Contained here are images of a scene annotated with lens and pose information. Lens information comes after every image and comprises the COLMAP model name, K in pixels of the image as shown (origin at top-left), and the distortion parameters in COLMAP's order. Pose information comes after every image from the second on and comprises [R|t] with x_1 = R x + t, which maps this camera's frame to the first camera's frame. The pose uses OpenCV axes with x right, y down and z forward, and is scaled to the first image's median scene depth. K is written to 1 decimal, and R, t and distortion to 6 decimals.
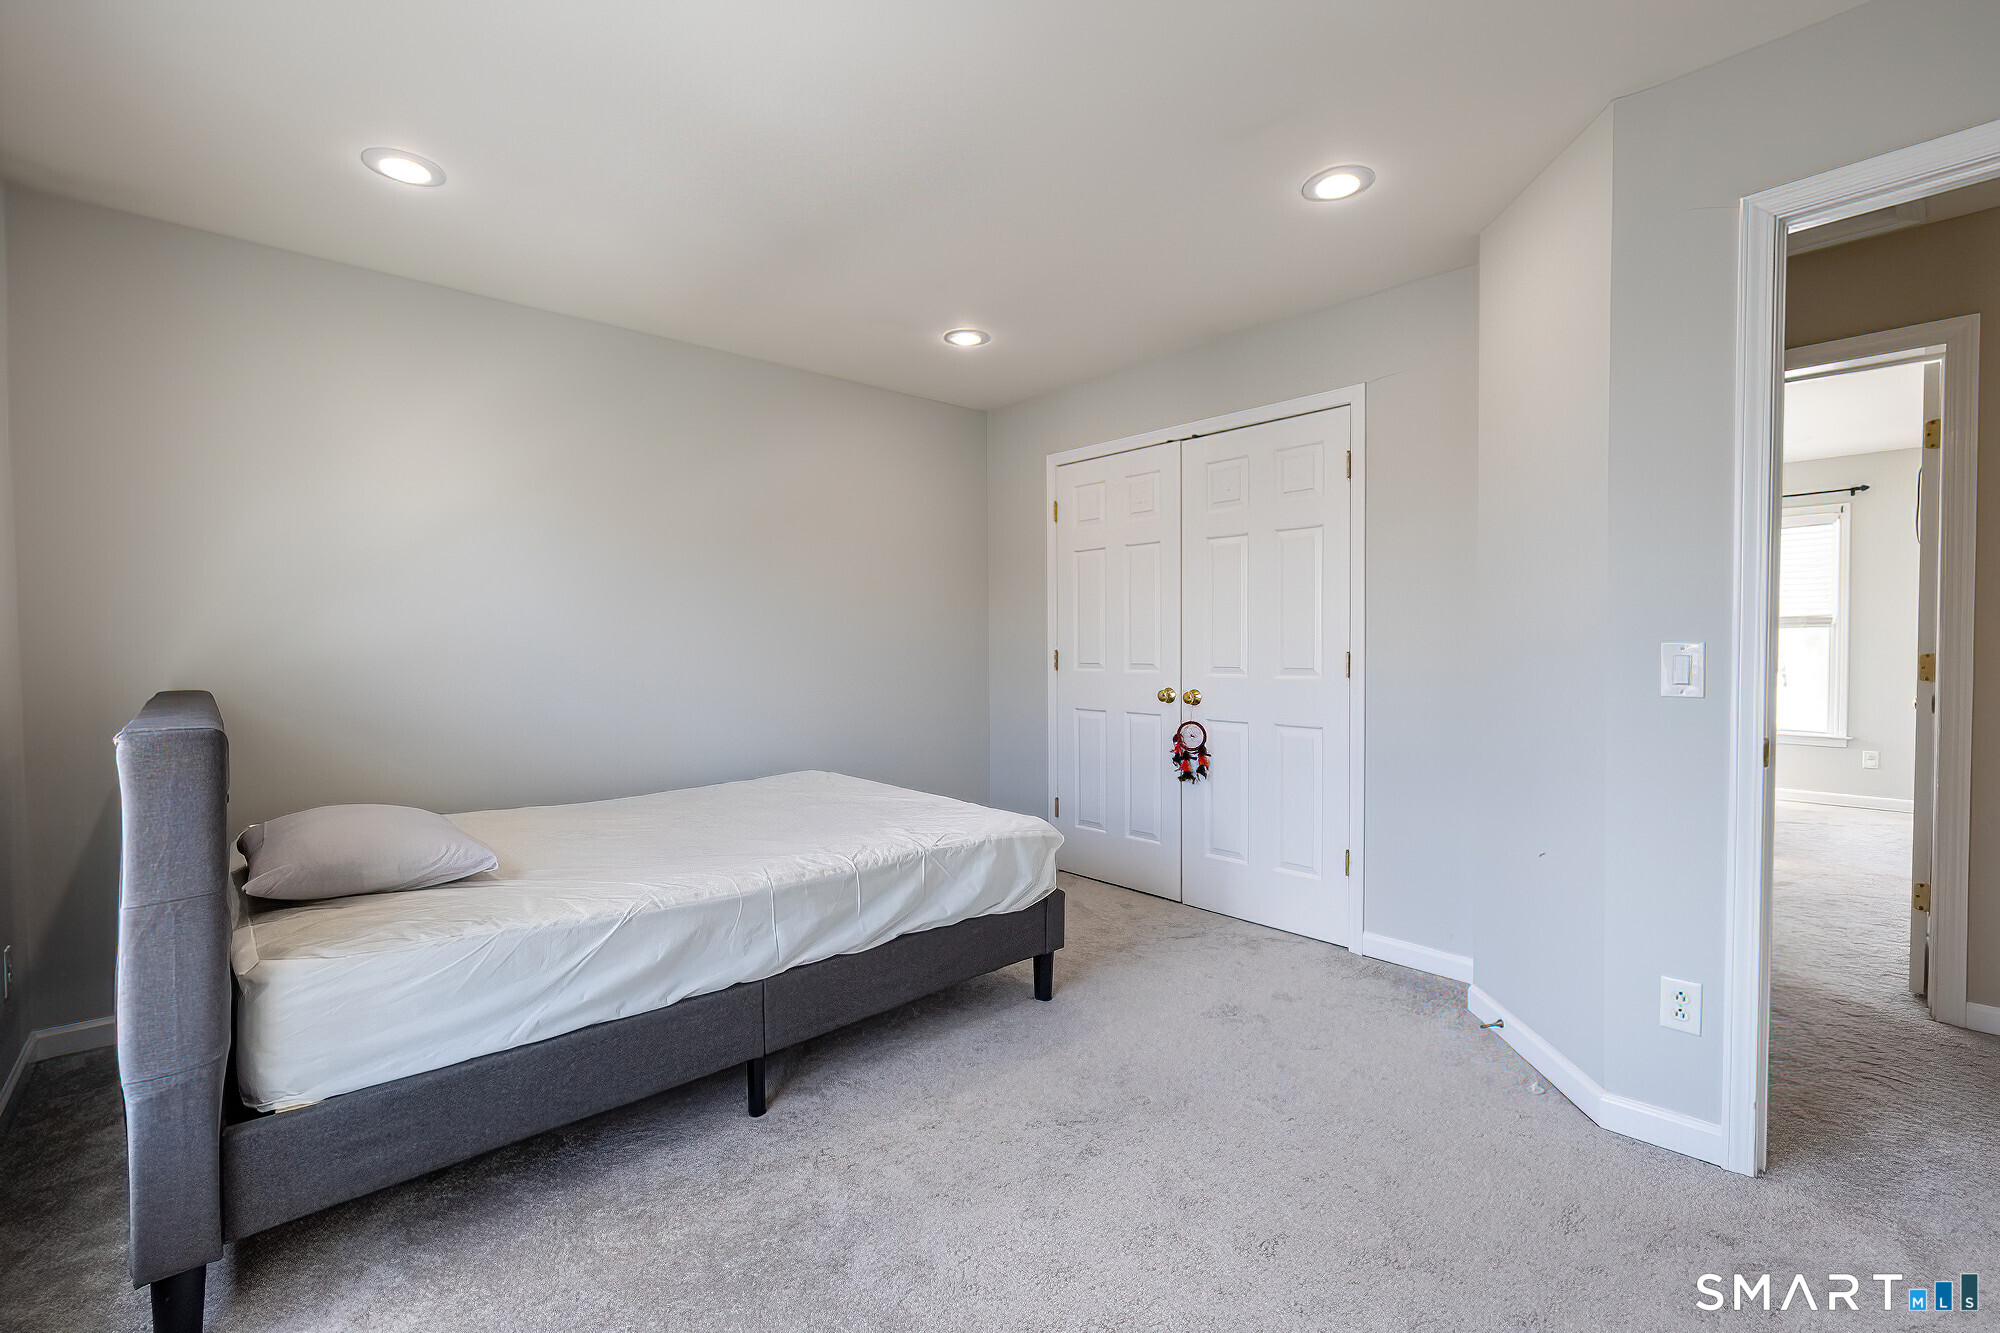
lens RADIAL K [[860.6, 0, 1012.0], [0, 860.6, 648.6], [0, 0, 1]] dist [-0.001182, -0.001168]
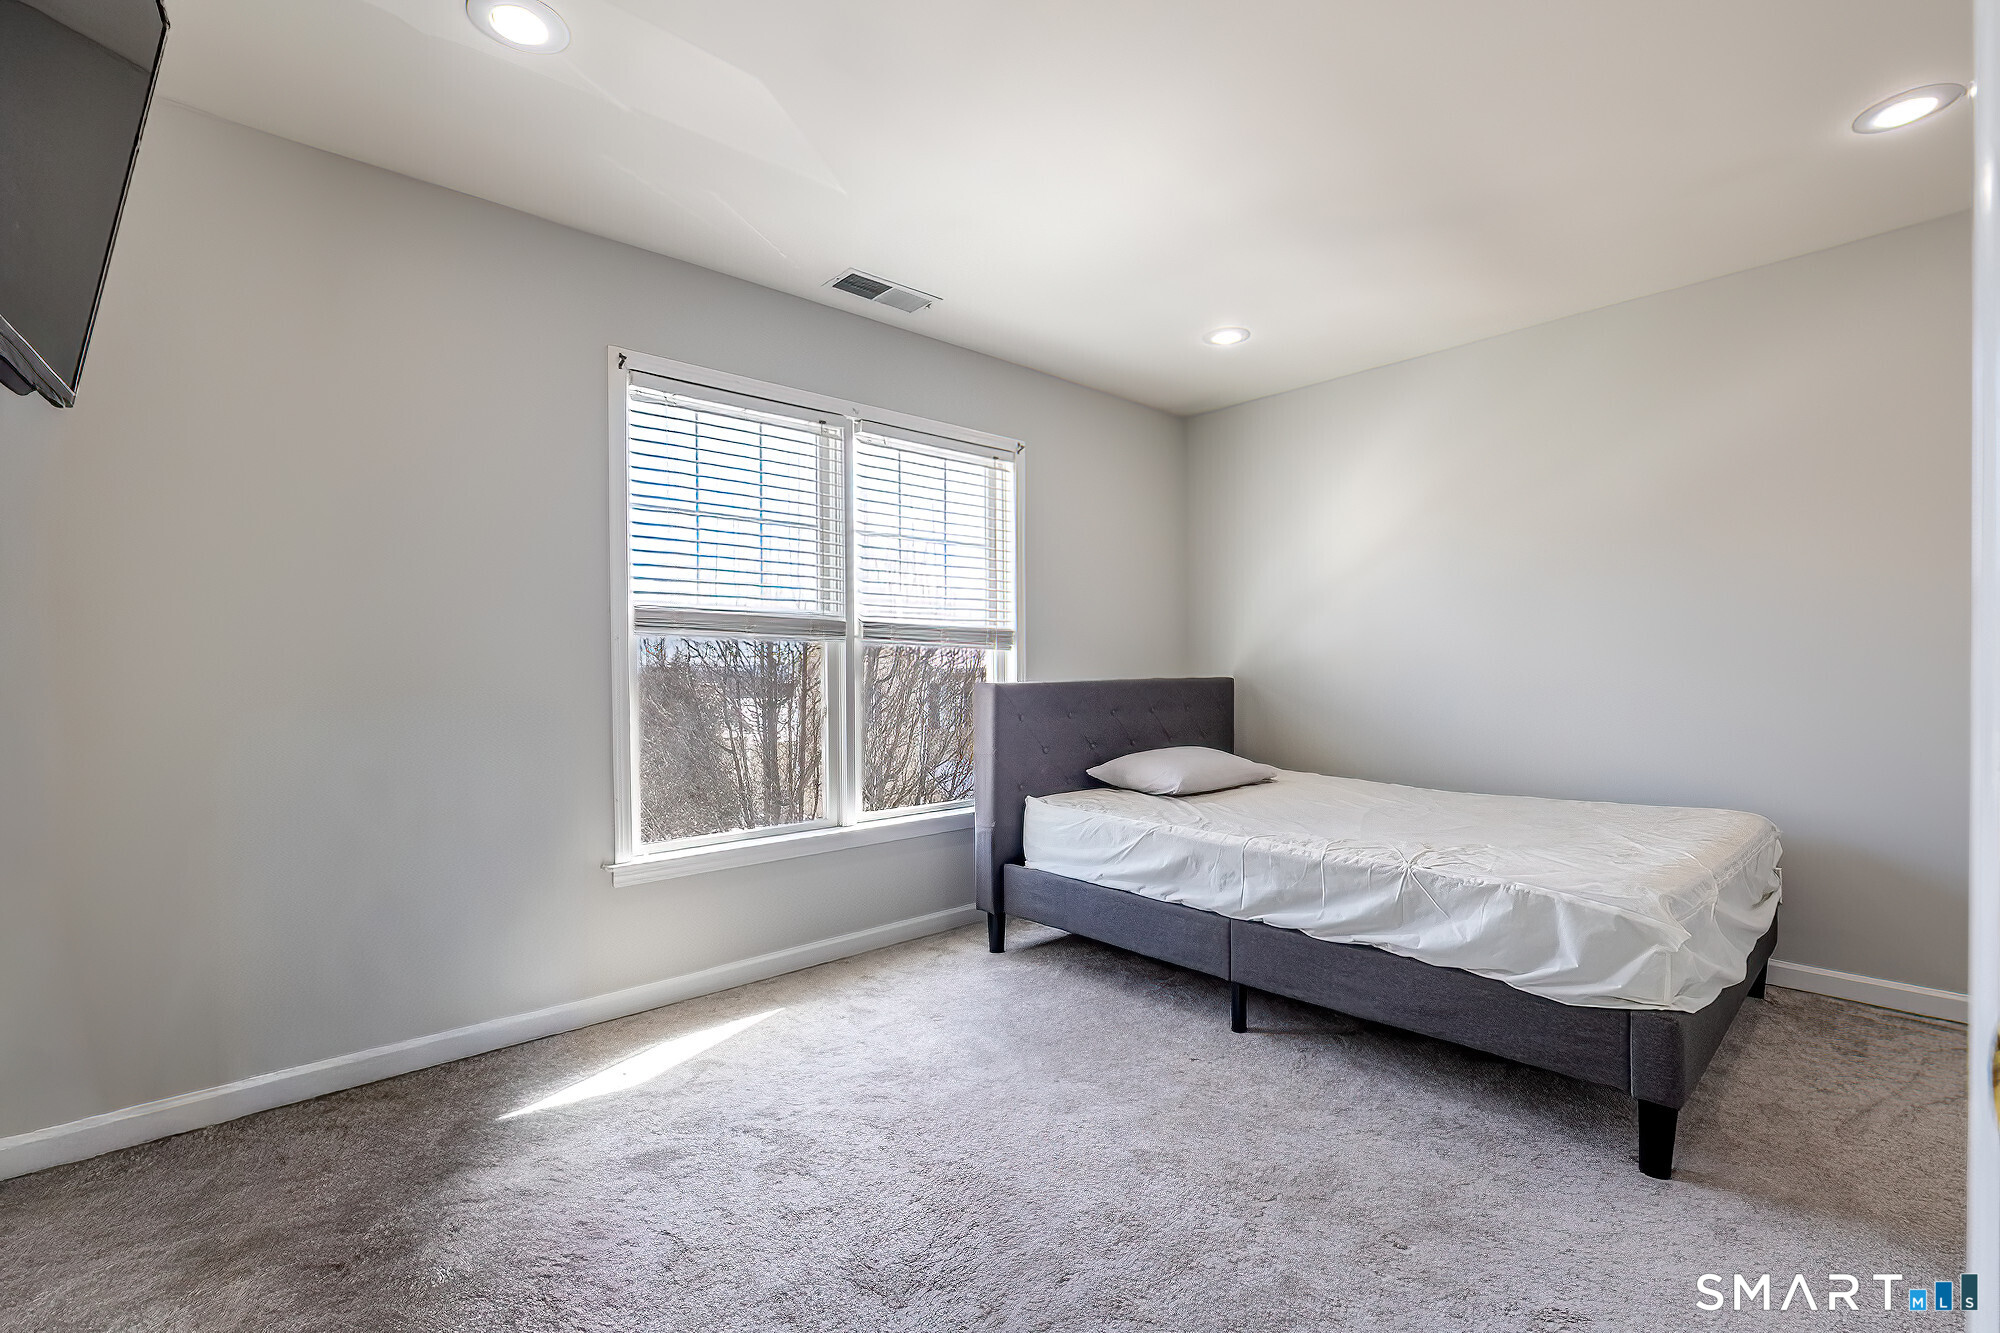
lens RADIAL K [[860.6, 0, 1010.8], [0, 860.6, 673.7], [0, 0, 1]] dist [-0.001182, -0.001168]
pose [[0.020866, 0.007046, -0.999757, 0.848596], [-0.008284, 0.999942, 0.006875, 0.033282], [0.999748, 0.008138, 0.020923, 0.618636]]
